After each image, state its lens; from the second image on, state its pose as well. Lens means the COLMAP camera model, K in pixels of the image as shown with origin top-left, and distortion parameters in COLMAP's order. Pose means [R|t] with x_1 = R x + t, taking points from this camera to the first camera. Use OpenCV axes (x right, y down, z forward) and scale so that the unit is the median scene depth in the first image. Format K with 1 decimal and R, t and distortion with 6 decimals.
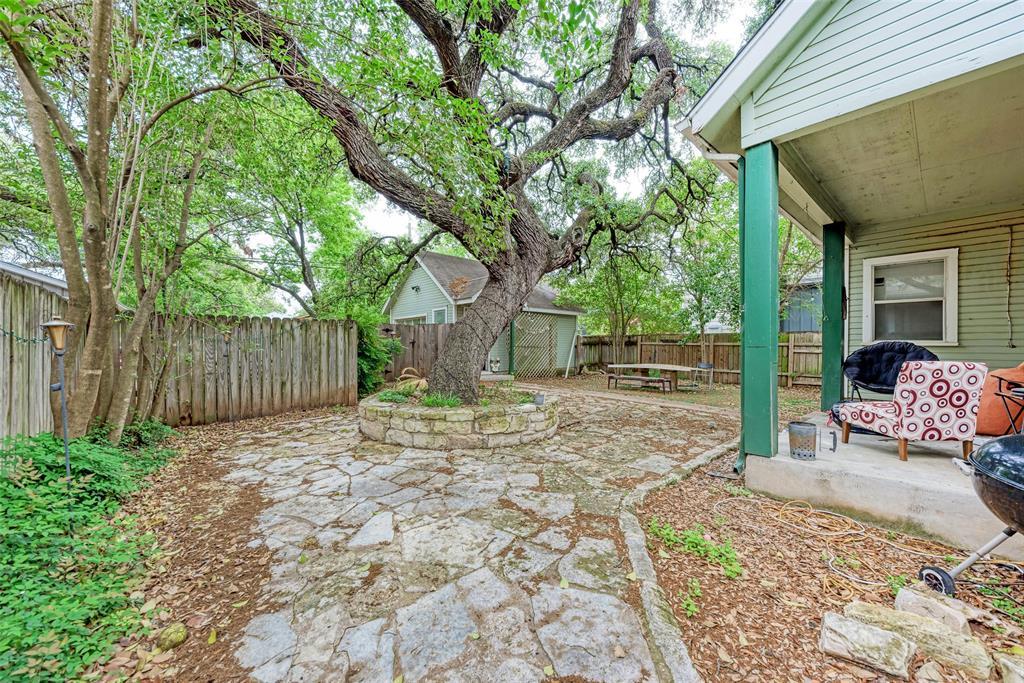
lens RADIAL K [[373.1, 0, 512.7], [0, 373.1, 347.2], [0, 0, 1]] dist [0.011626, -0.005948]
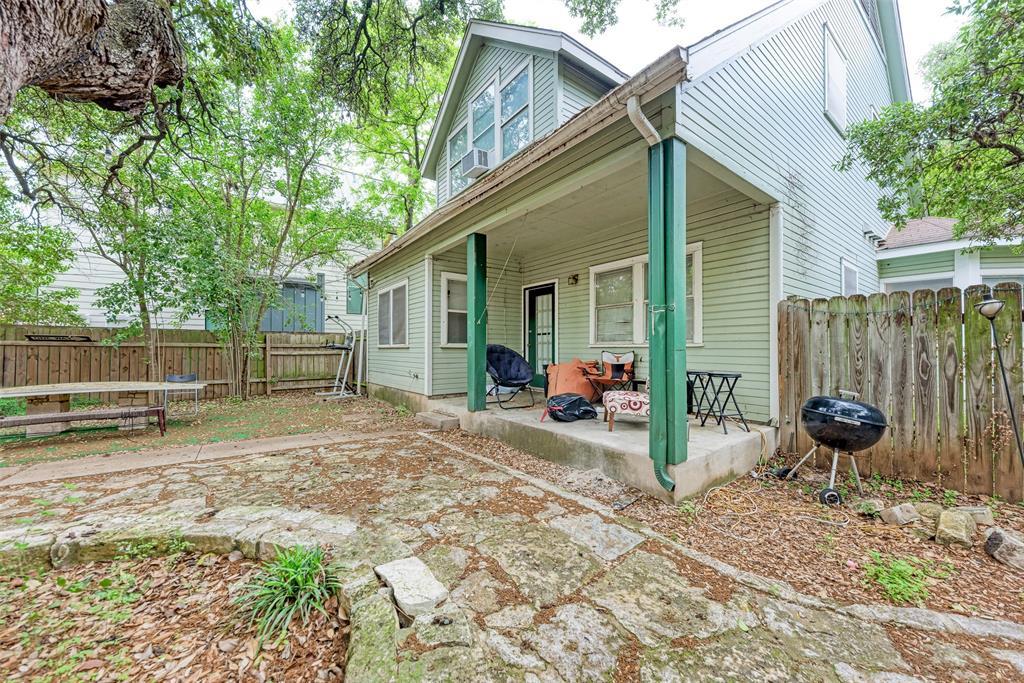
lens RADIAL K [[373.1, 0, 512.7], [0, 373.1, 347.2], [0, 0, 1]] dist [0.011626, -0.005948]
pose [[0.073435, -0.000259, 0.997300, -0.084206], [0.003043, 0.999995, 0.000035, -0.002288], [-0.997295, 0.003032, 0.073436, 0.339486]]
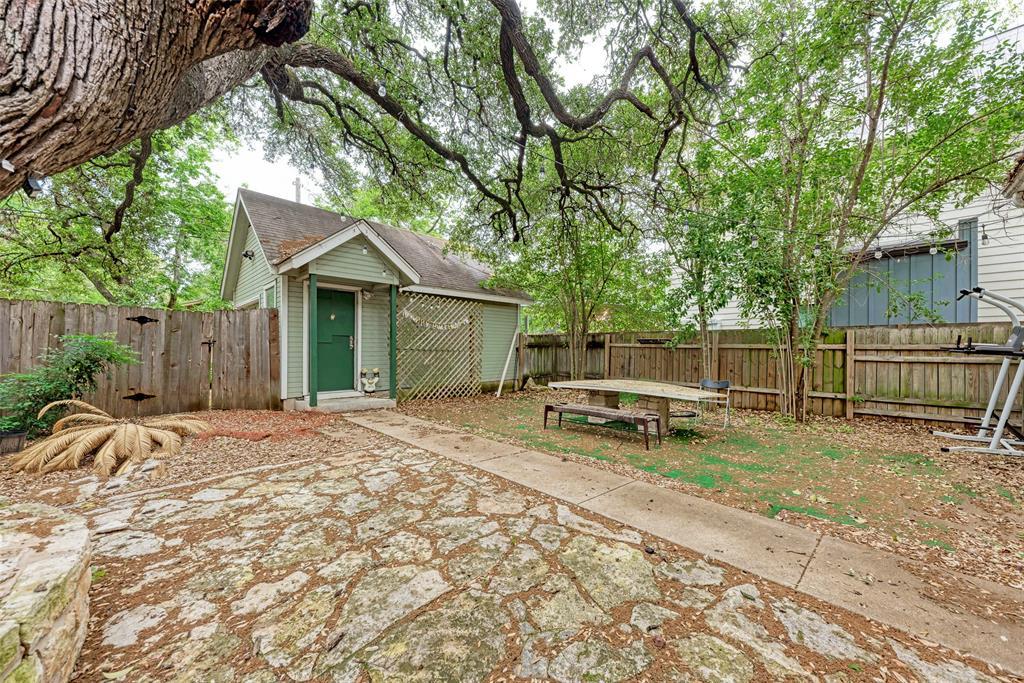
lens RADIAL K [[373.1, 0, 512.7], [0, 373.1, 347.2], [0, 0, 1]] dist [0.011626, -0.005948]
pose [[0.998227, 0.001629, 0.059506, 0.153125], [-0.001372, 0.999990, -0.004367, -0.003760], [-0.059513, 0.004277, 0.998218, 0.400030]]
